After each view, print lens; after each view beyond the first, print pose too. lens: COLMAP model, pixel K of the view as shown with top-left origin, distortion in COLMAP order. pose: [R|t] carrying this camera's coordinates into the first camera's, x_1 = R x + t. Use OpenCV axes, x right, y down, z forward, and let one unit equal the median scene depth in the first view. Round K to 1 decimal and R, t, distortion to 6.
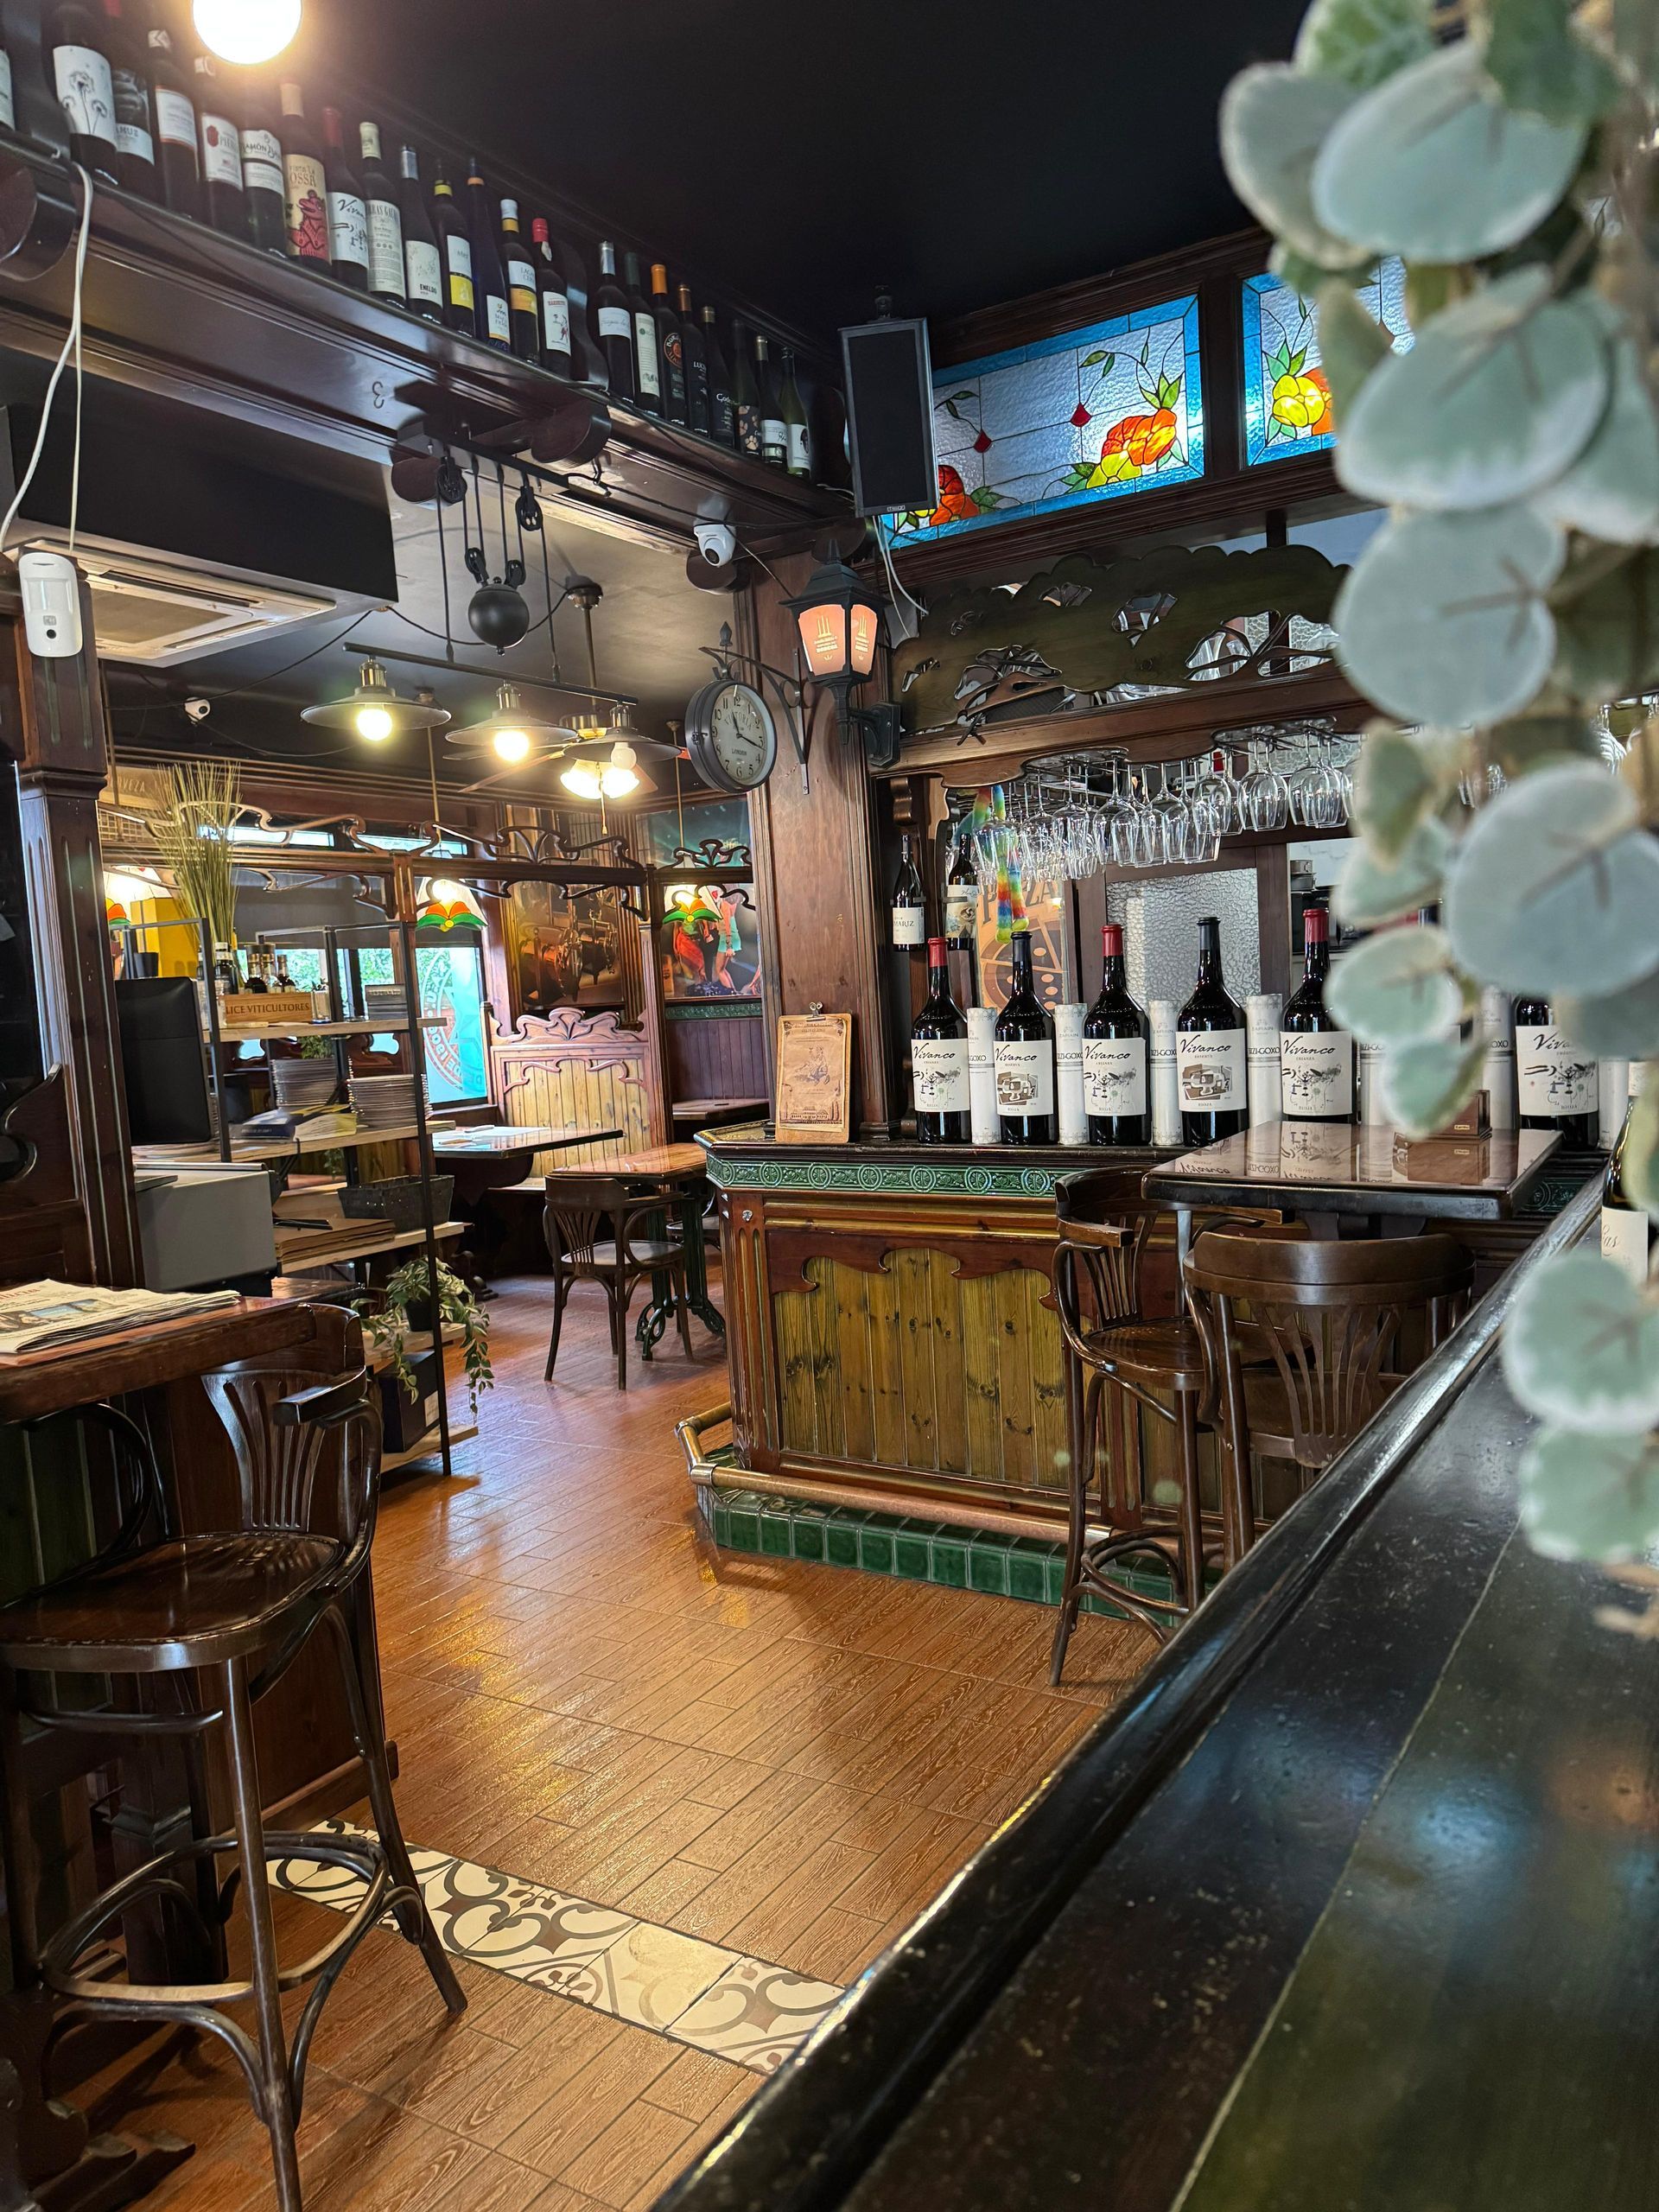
lens RADIAL K [[1548.5, 0, 827.5], [0, 1548.5, 1131.3], [0, 0, 1]] dist [0.064079, -0.076190]
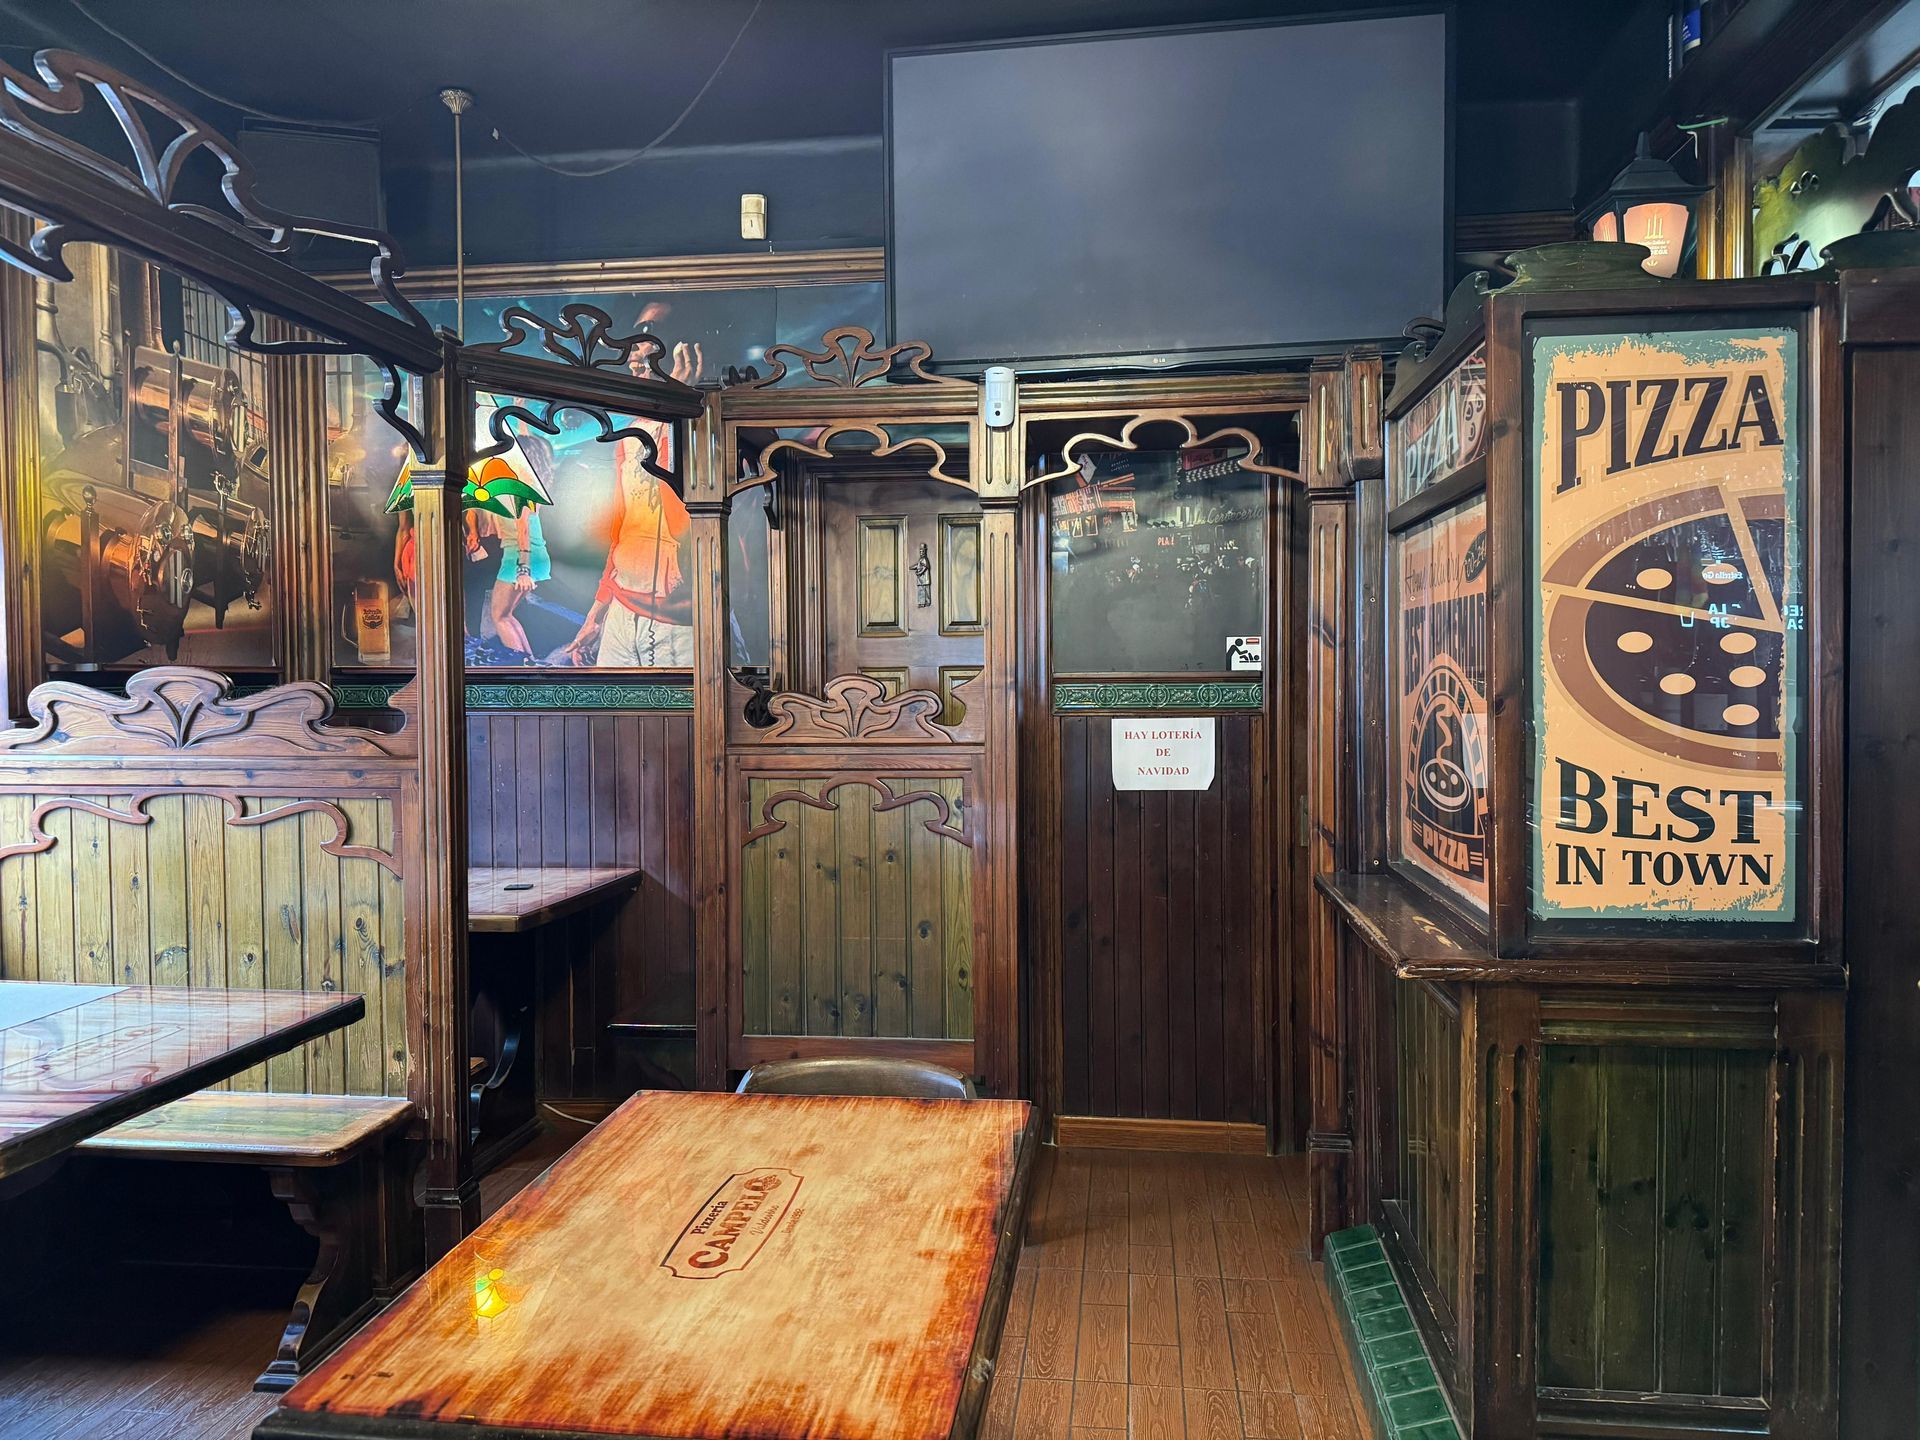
lens RADIAL K [[1344.1, 0, 955.7], [0, 1344.1, 732.5], [0, 0, 1]] dist [0.064079, -0.076190]
pose [[0.907424, 0.037624, 0.418528, -0.279191], [-0.008354, 0.997402, -0.071551, -0.081934], [-0.420133, 0.061431, 0.905381, 1.249790]]
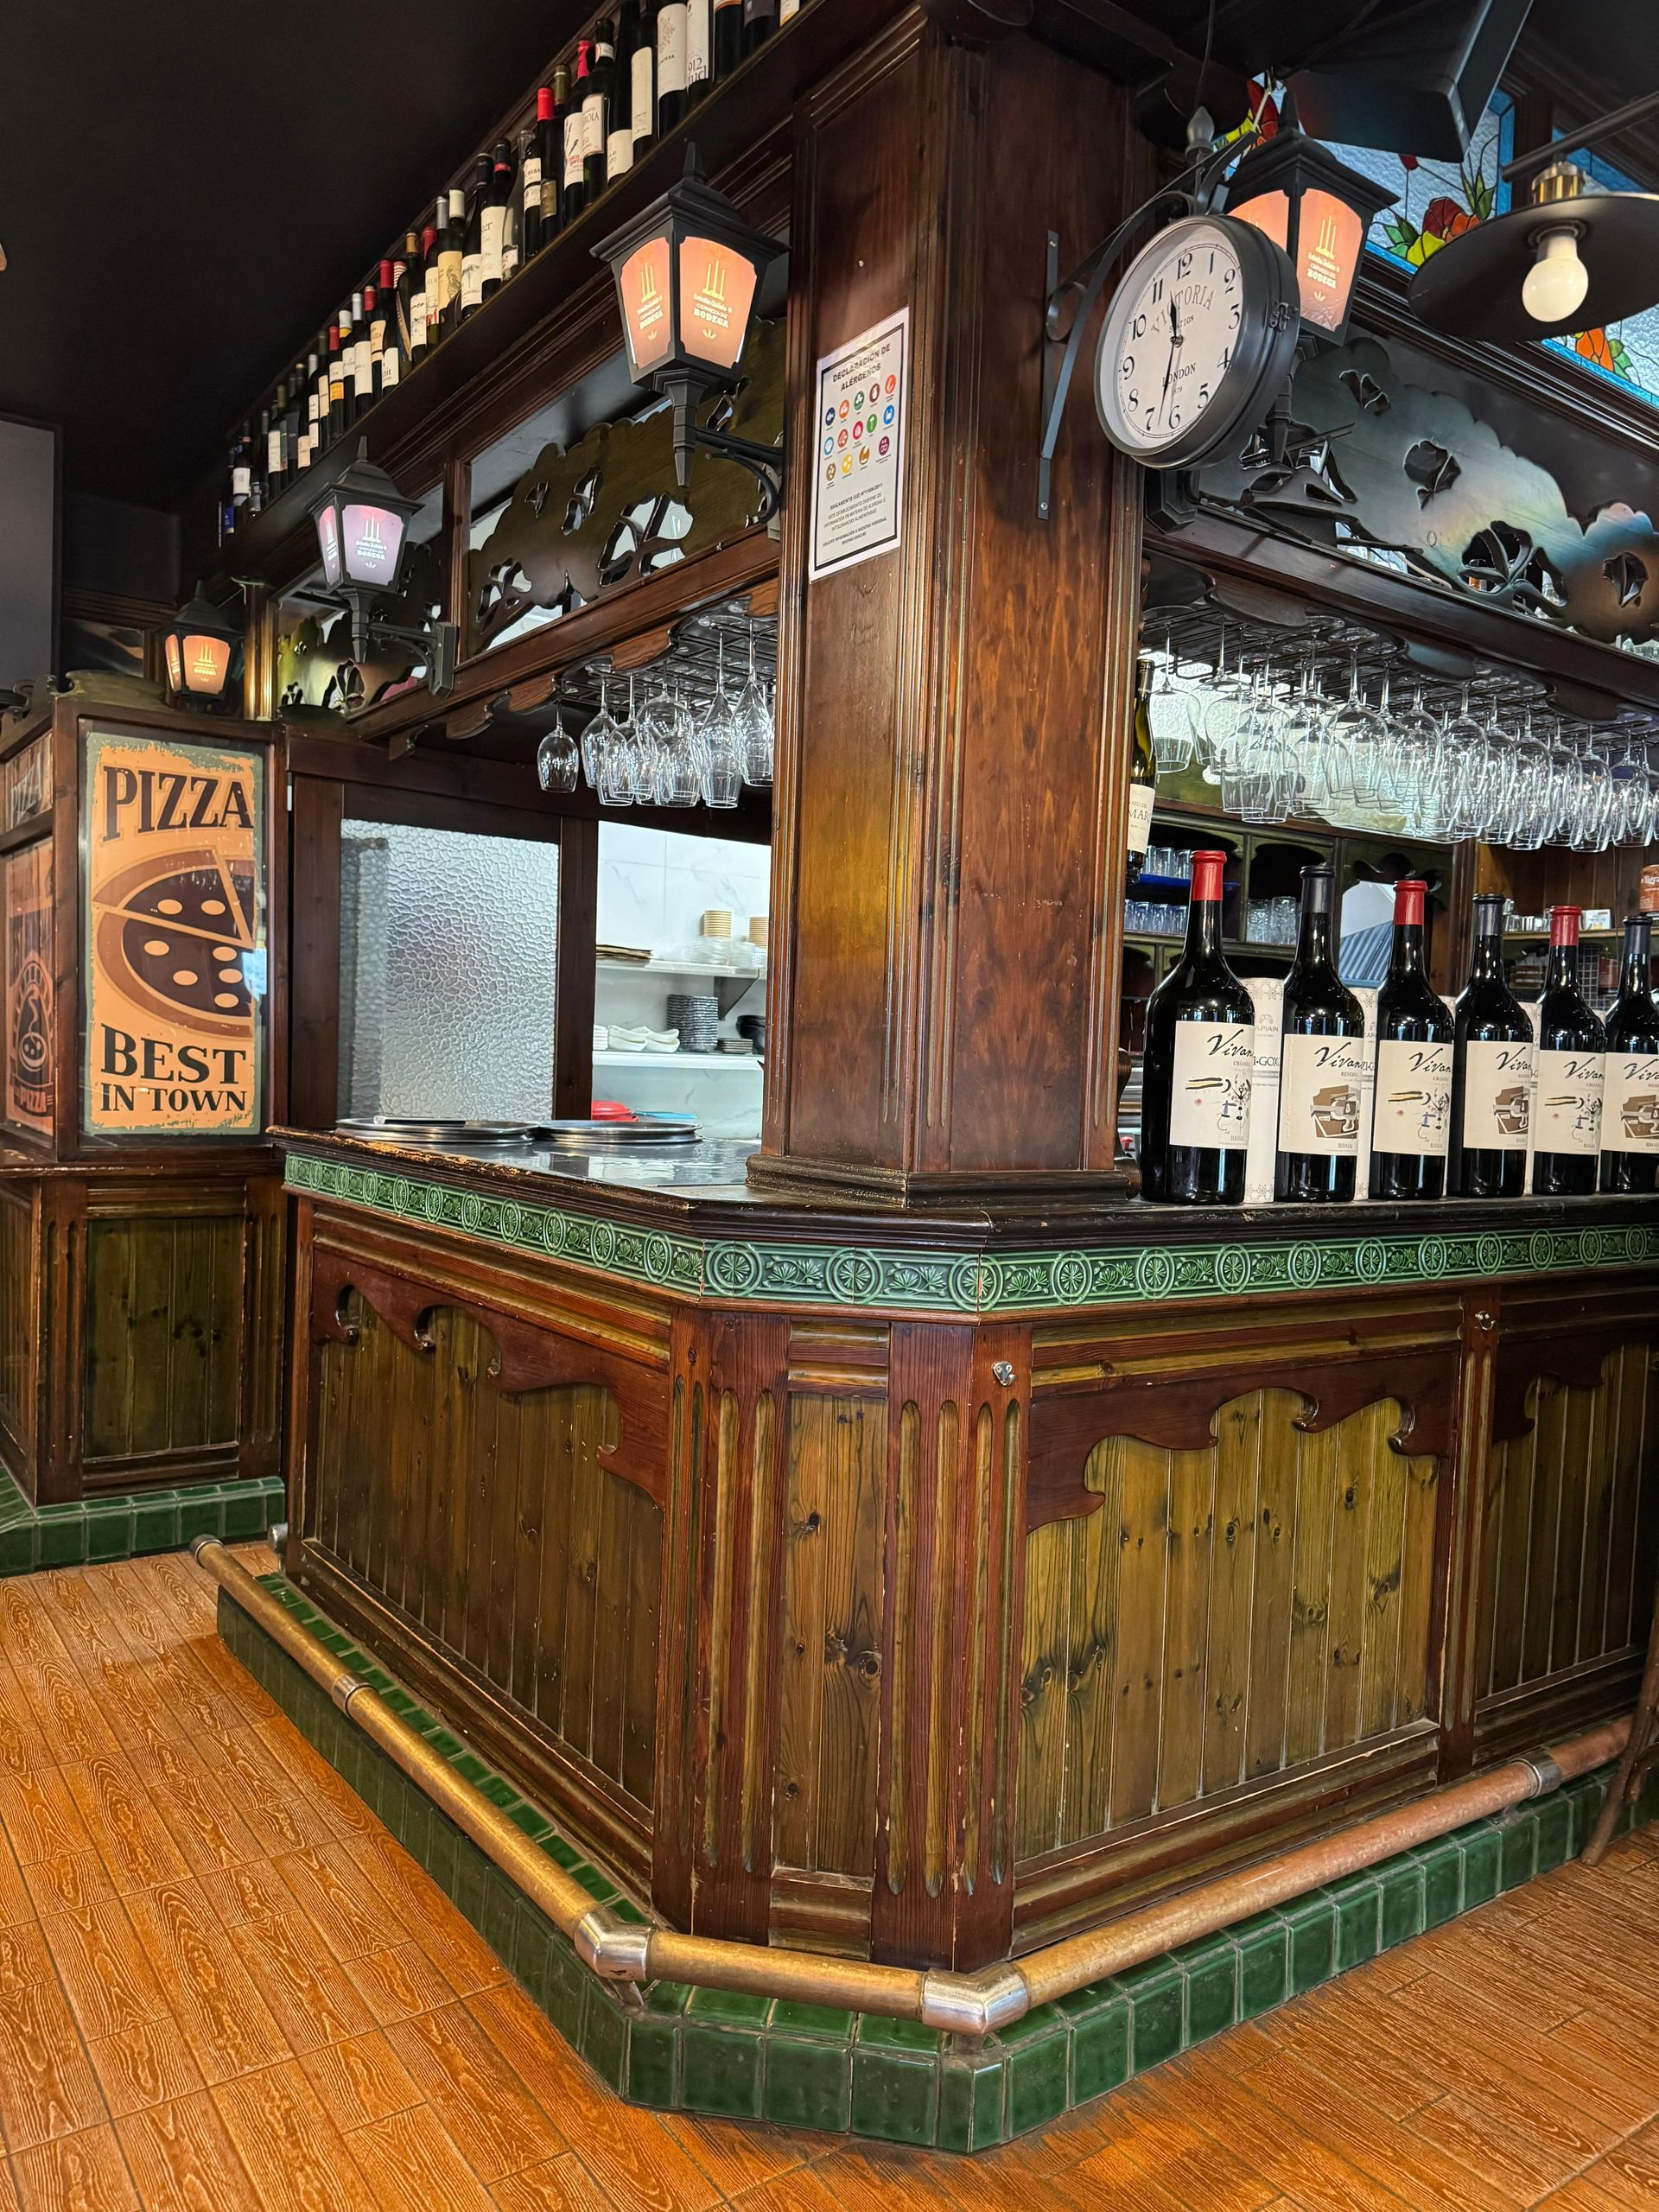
lens RADIAL K [[1548.5, 0, 815.4], [0, 1548.5, 1113.8], [0, 0, 1]] dist [0.064079, -0.076190]
pose [[0.382253, 0.034134, 0.923427, -0.518609], [0.029042, 0.998380, -0.048927, -0.002017], [-0.923601, 0.045521, 0.380642, 0.906240]]
